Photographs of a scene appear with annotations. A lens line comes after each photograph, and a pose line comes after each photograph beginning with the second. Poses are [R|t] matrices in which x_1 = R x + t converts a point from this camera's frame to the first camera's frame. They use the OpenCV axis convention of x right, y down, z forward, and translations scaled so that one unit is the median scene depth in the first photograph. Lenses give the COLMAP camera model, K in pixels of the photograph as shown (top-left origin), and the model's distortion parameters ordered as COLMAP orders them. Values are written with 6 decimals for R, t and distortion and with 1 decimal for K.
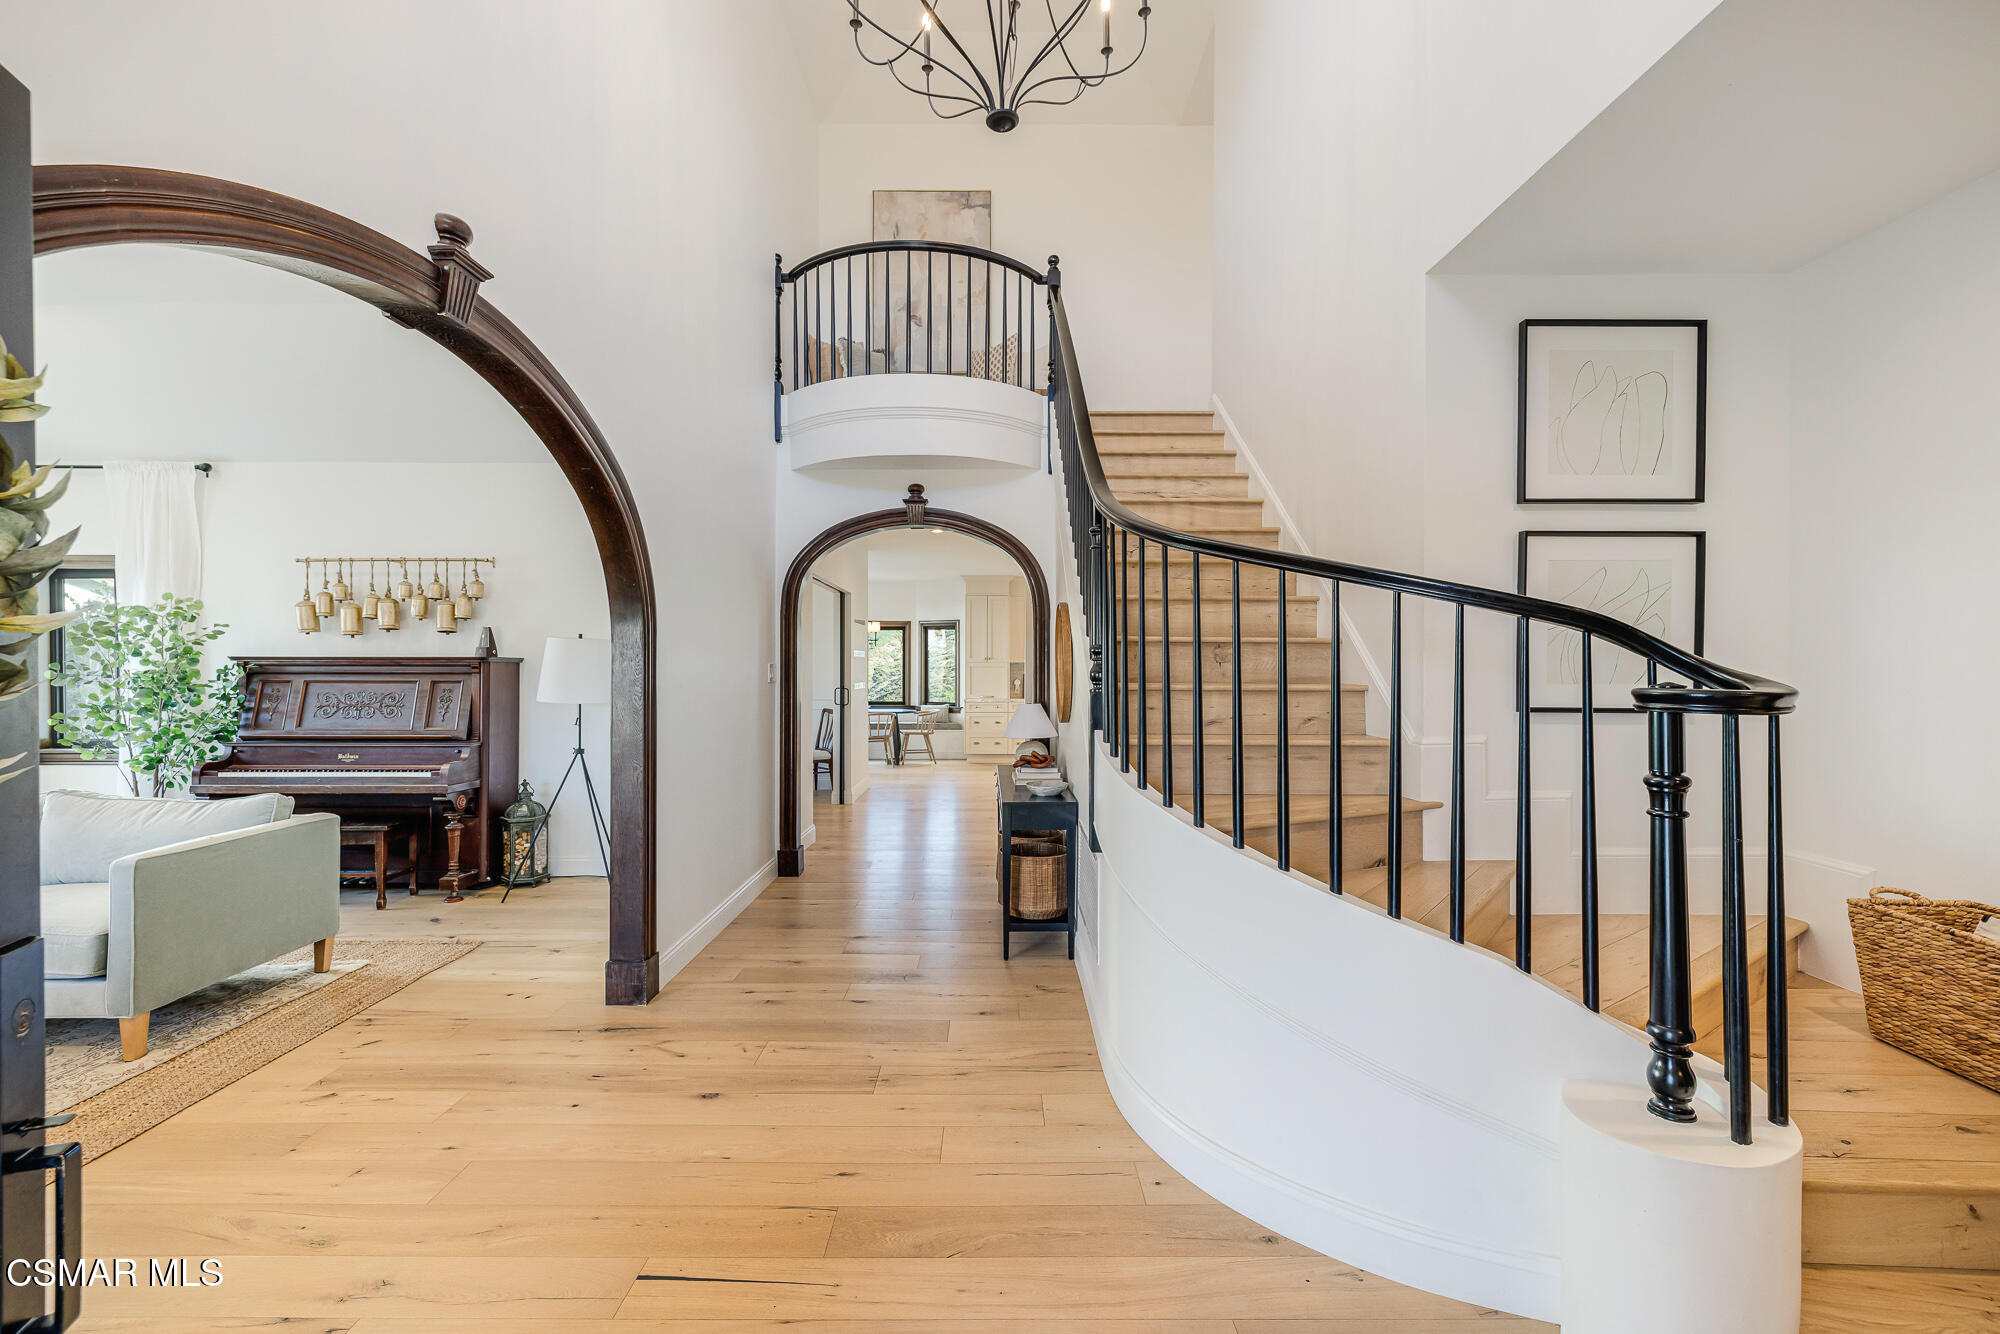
lens RADIAL K [[838.4, 0, 994.7], [0, 838.4, 666.7], [0, 0, 1]] dist [0.002011, -0.001197]
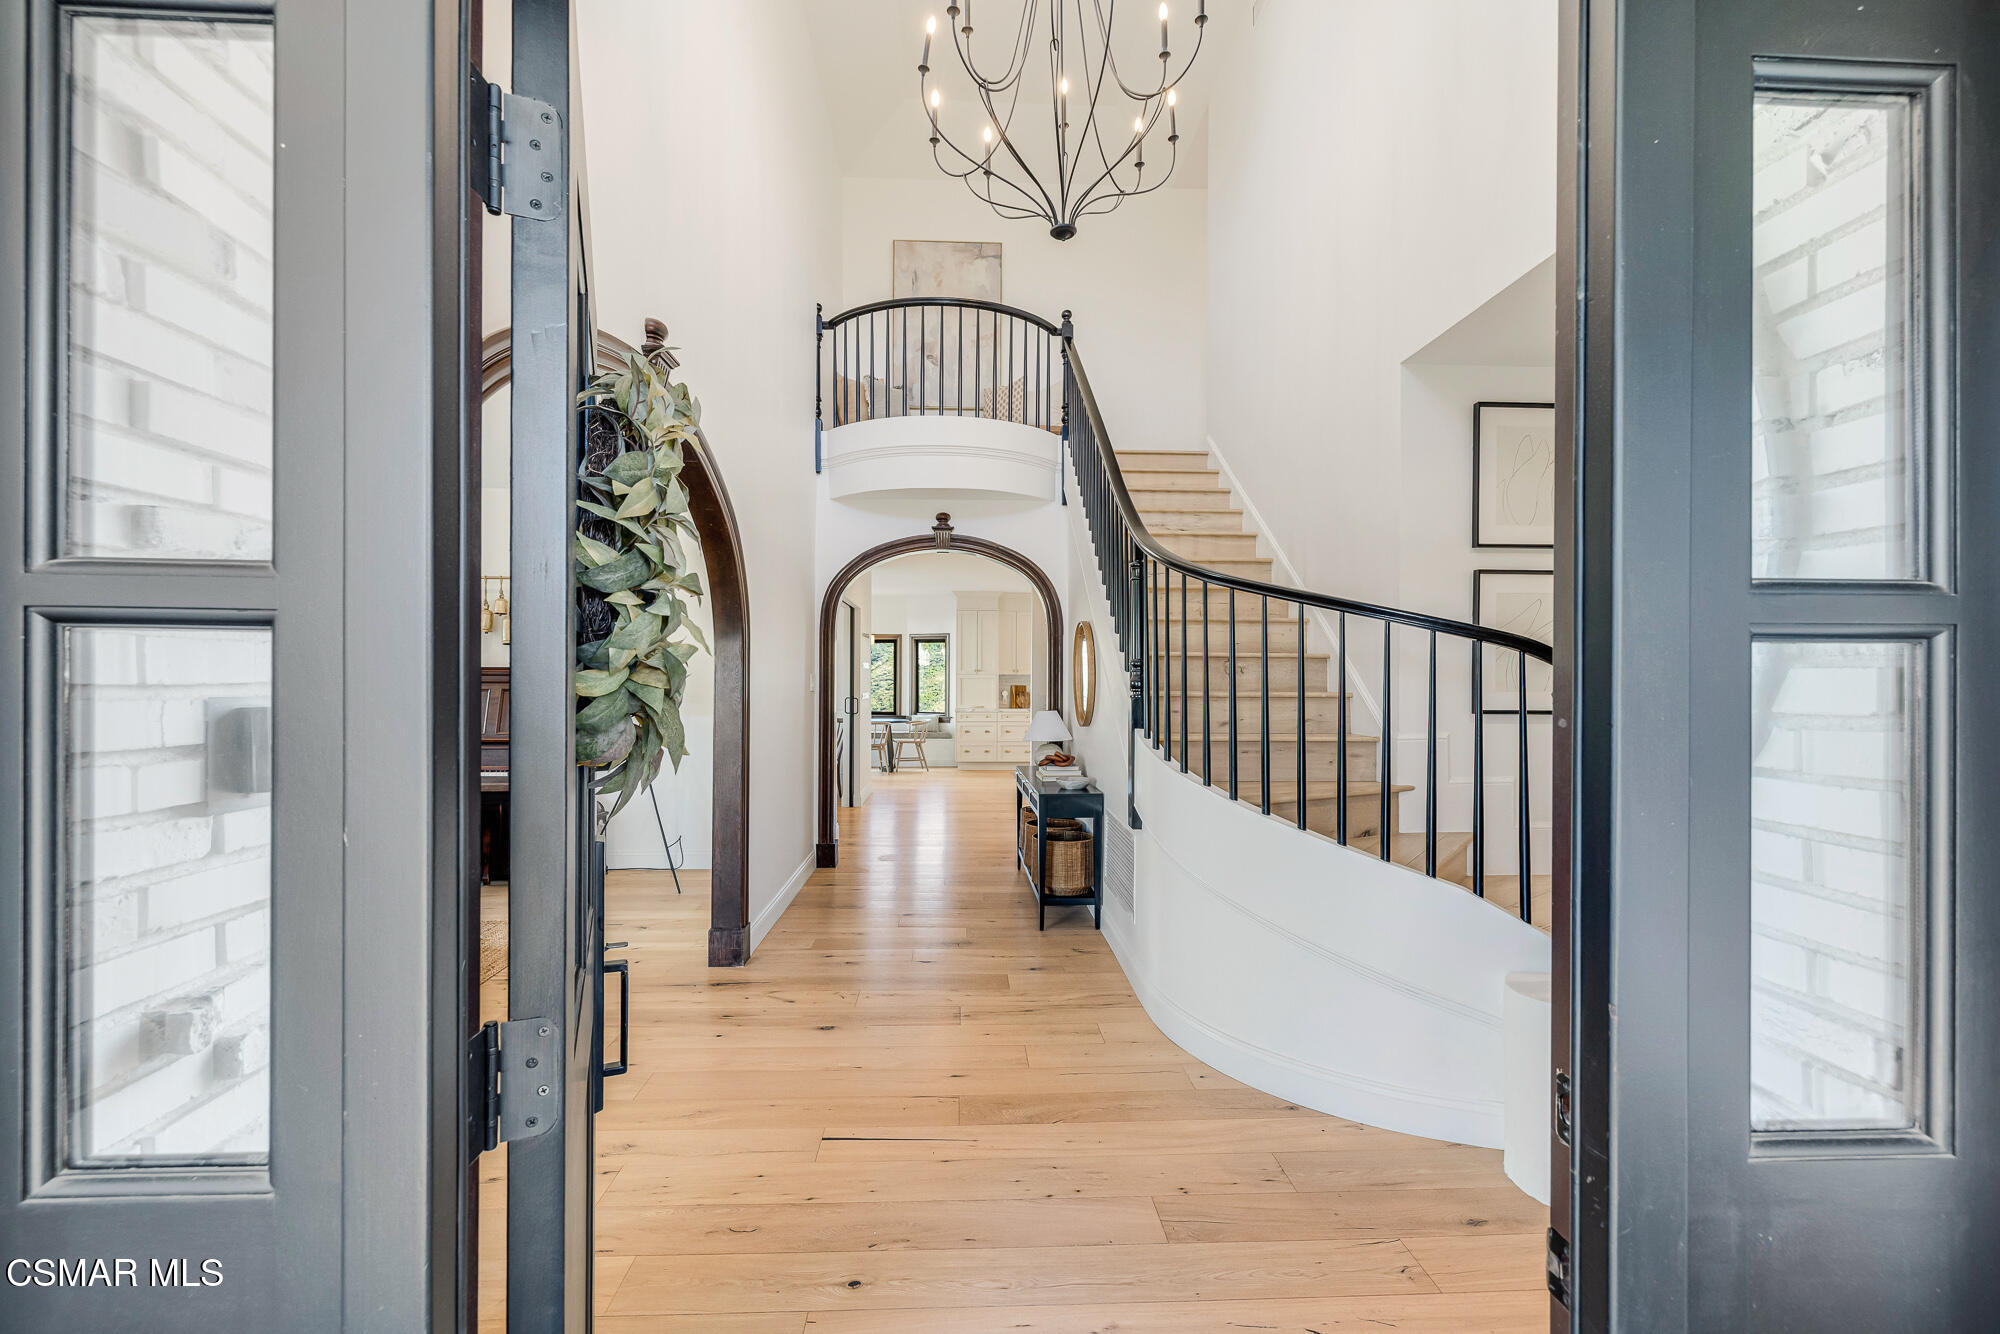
lens RADIAL K [[838.4, 0, 996.4], [0, 838.4, 673.1], [0, 0, 1]] dist [0.002011, -0.001197]
pose [[0.999032, 0.003202, 0.043882, -0.103943], [-0.002885, 0.999969, -0.007266, 0.003109], [-0.043904, 0.007133, 0.999010, -0.161214]]
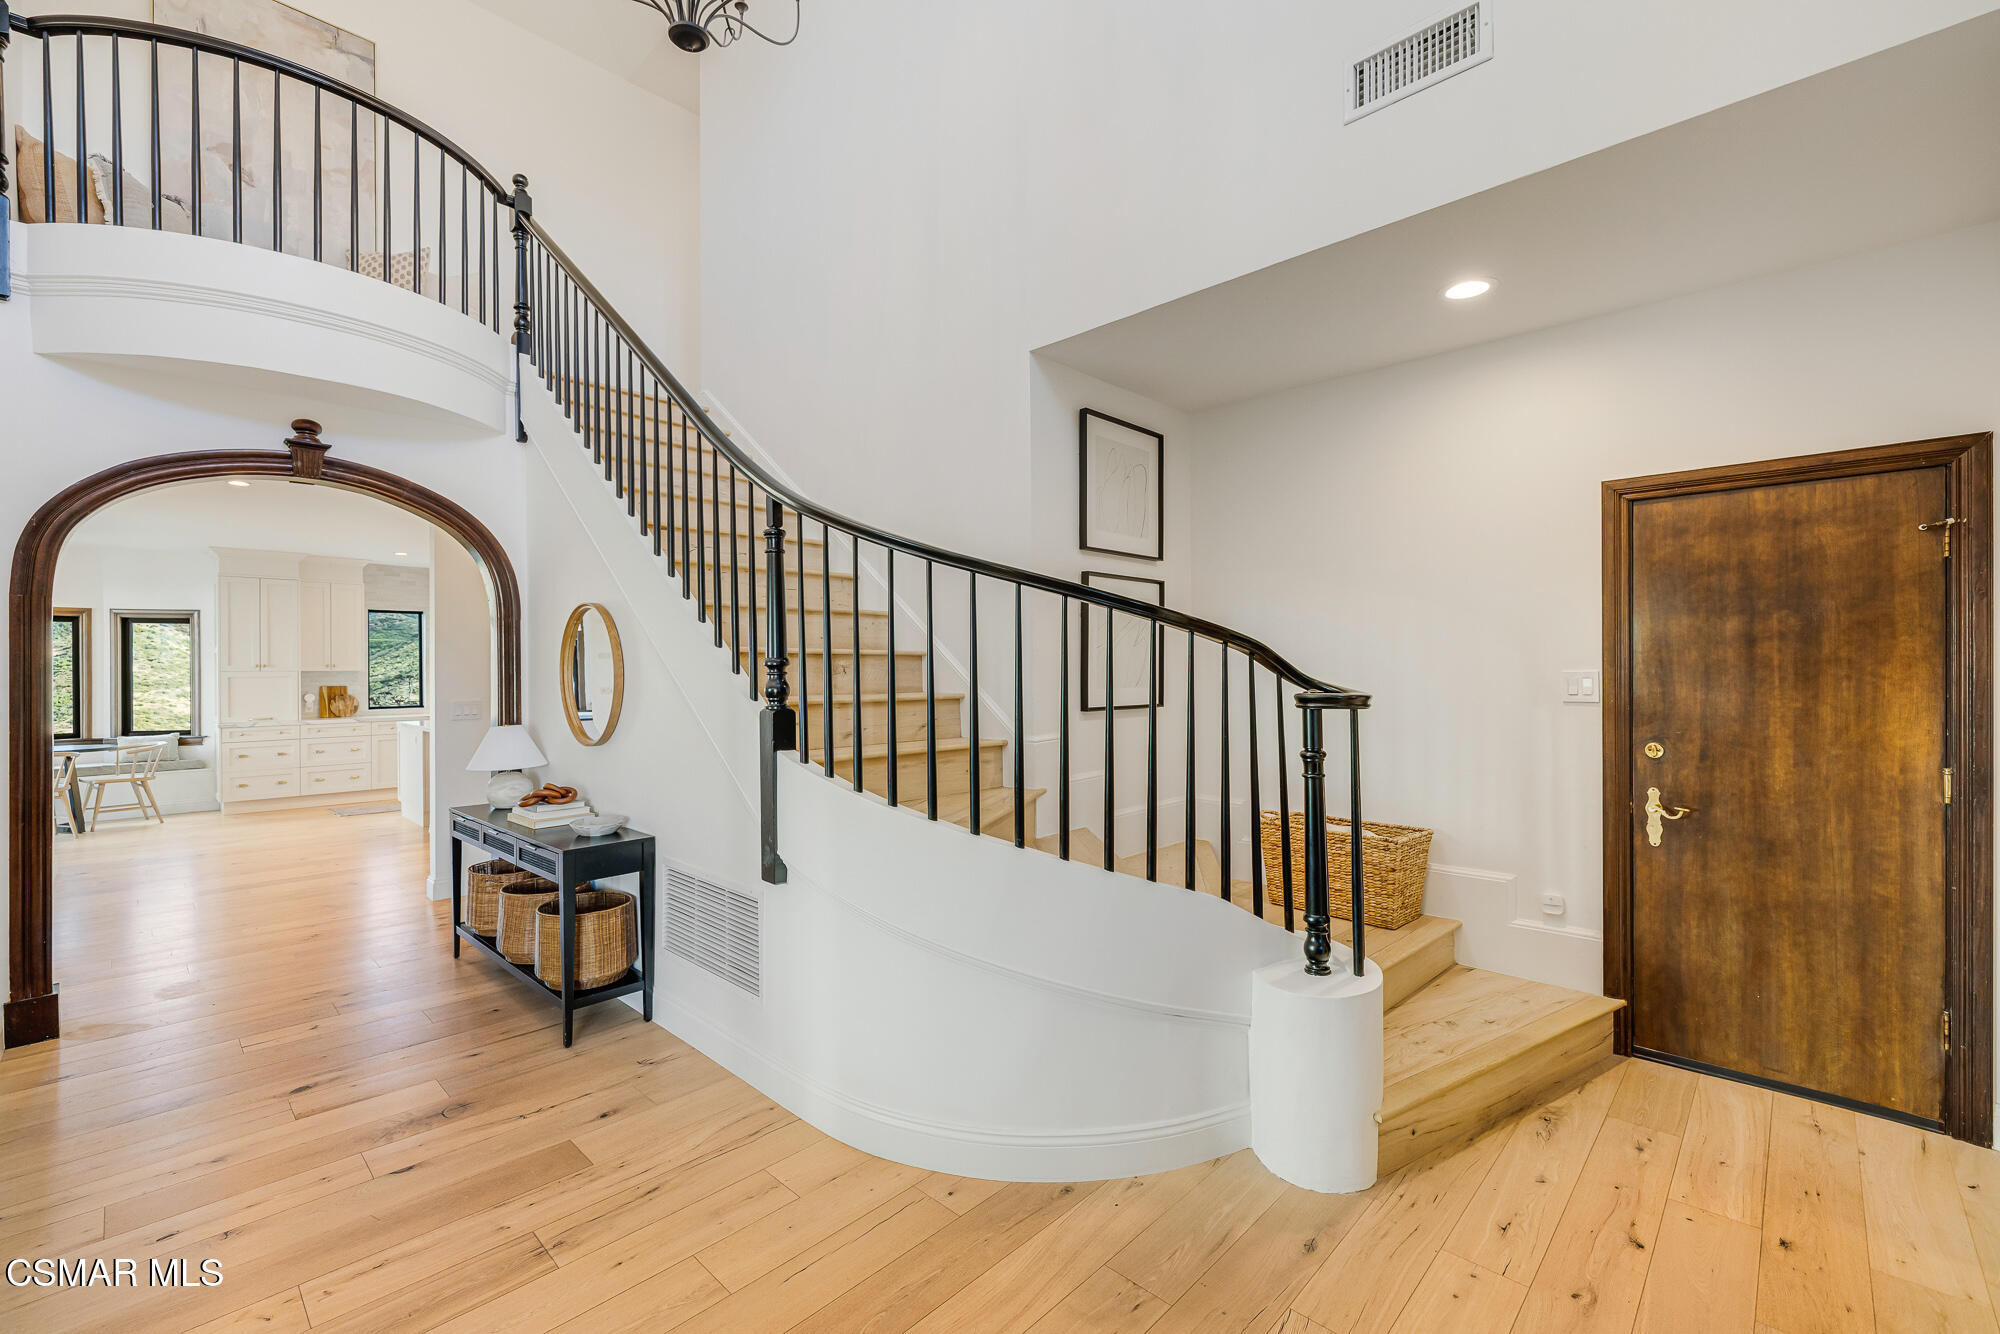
lens RADIAL K [[838.4, 0, 1004.3], [0, 838.4, 665.8], [0, 0, 1]] dist [0.002011, -0.001197]
pose [[0.694825, -0.003402, 0.719171, -0.280719], [0.007826, 0.999965, -0.002830, -0.009819], [-0.719137, 0.007595, 0.694827, 0.142022]]
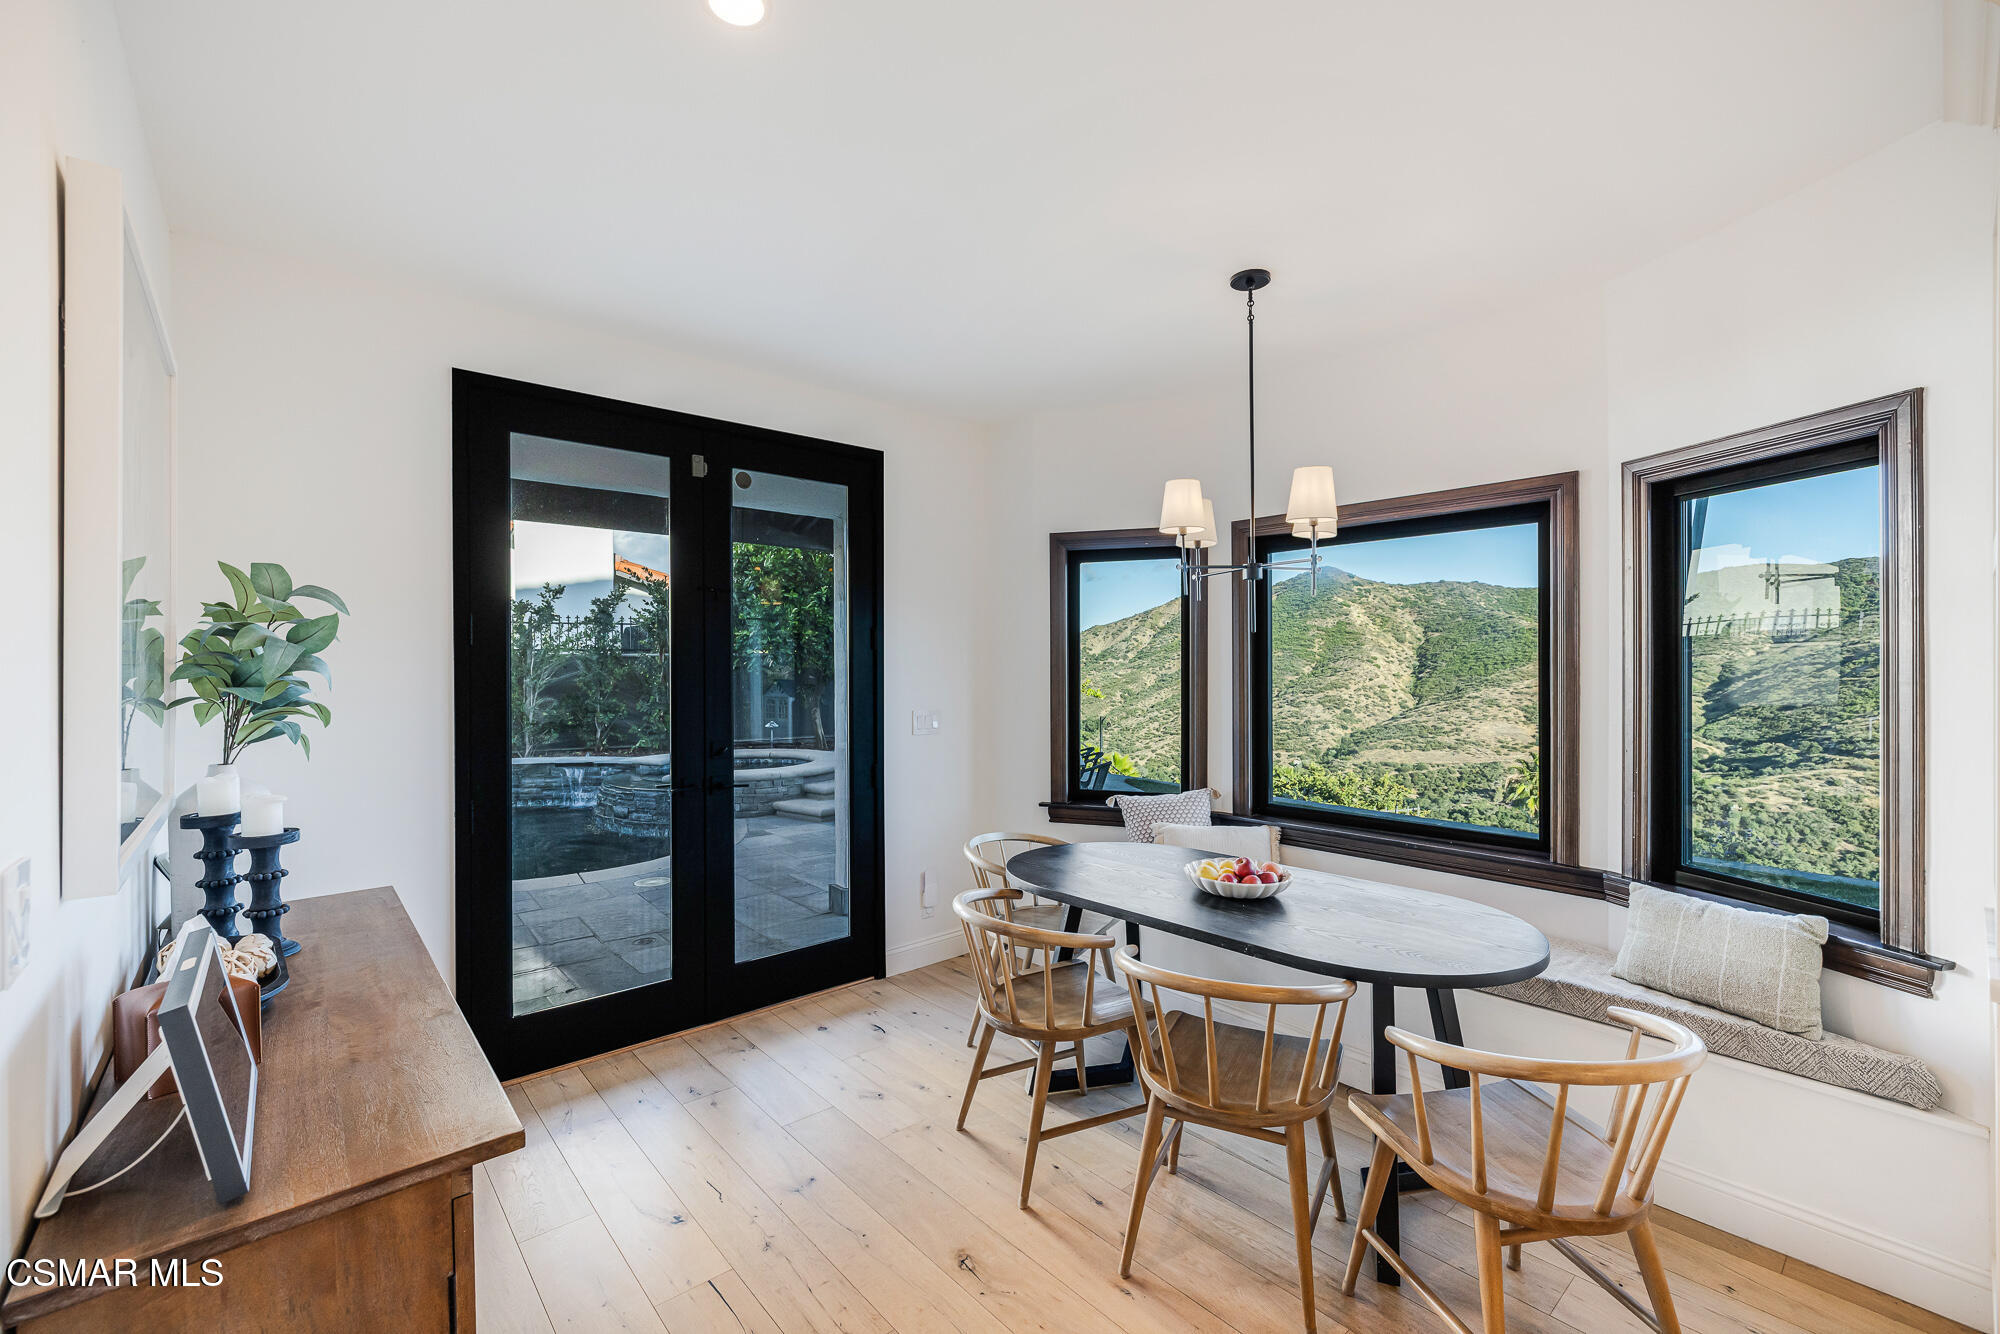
lens RADIAL K [[838.4, 0, 998.4], [0, 838.4, 668.8], [0, 0, 1]] dist [0.002011, -0.001197]
pose [[0.647579, -0.002104, -0.761995, -0.122672], [0.005255, 0.999985, 0.001705, -0.019743], [0.761980, -0.005108, 0.647580, 2.734175]]
